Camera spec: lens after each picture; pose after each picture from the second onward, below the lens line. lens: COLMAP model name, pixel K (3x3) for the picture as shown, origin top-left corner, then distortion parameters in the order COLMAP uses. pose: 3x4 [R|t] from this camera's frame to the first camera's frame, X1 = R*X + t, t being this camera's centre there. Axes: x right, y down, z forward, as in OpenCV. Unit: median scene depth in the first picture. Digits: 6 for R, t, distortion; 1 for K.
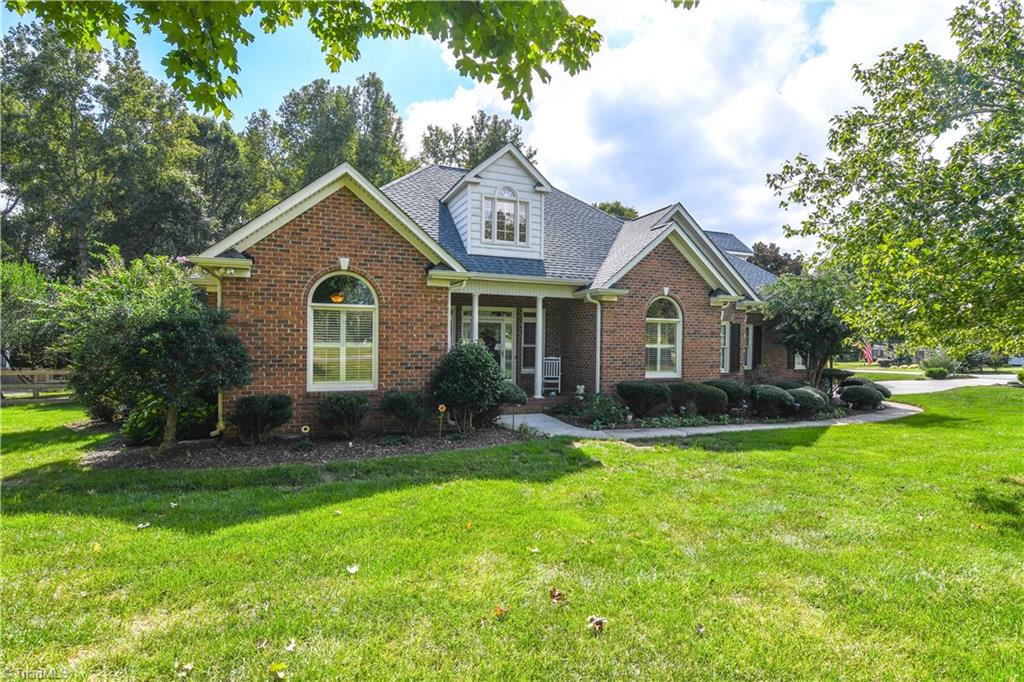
lens RADIAL K [[501.5, 0, 513.0], [0, 501.5, 346.1], [0, 0, 1]] dist [-0.015418, -0.001353]
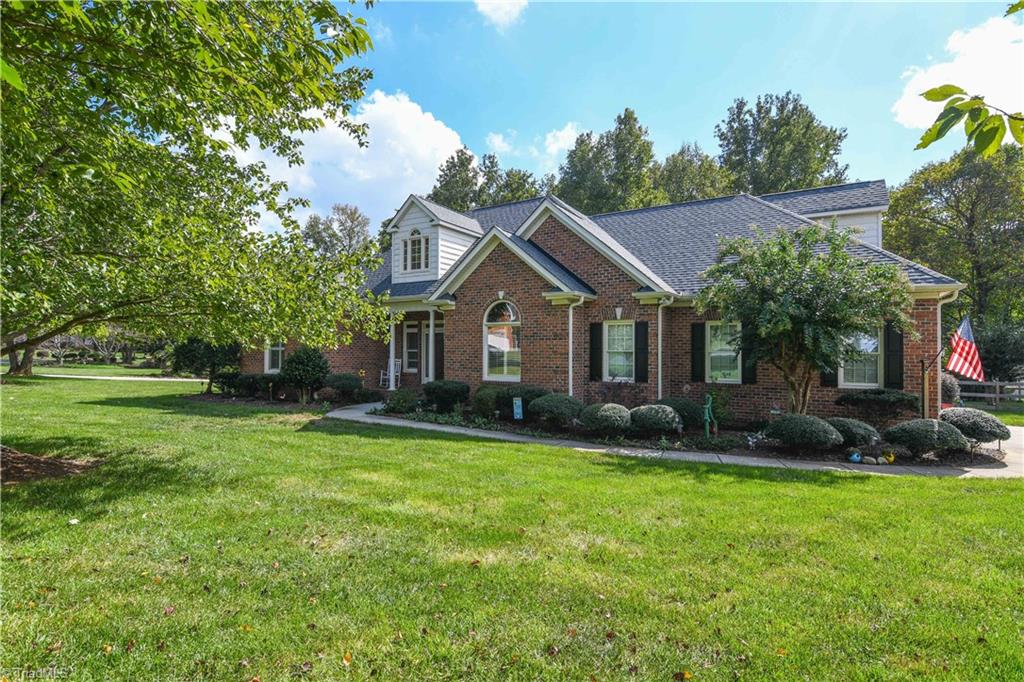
lens RADIAL K [[501.5, 0, 513.0], [0, 501.5, 346.1], [0, 0, 1]] dist [-0.015418, -0.001353]
pose [[0.638301, -0.022904, -0.769446, 1.089112], [-0.012570, 0.999114, -0.040168, 0.036616], [0.769684, 0.035311, 0.637447, 0.351678]]
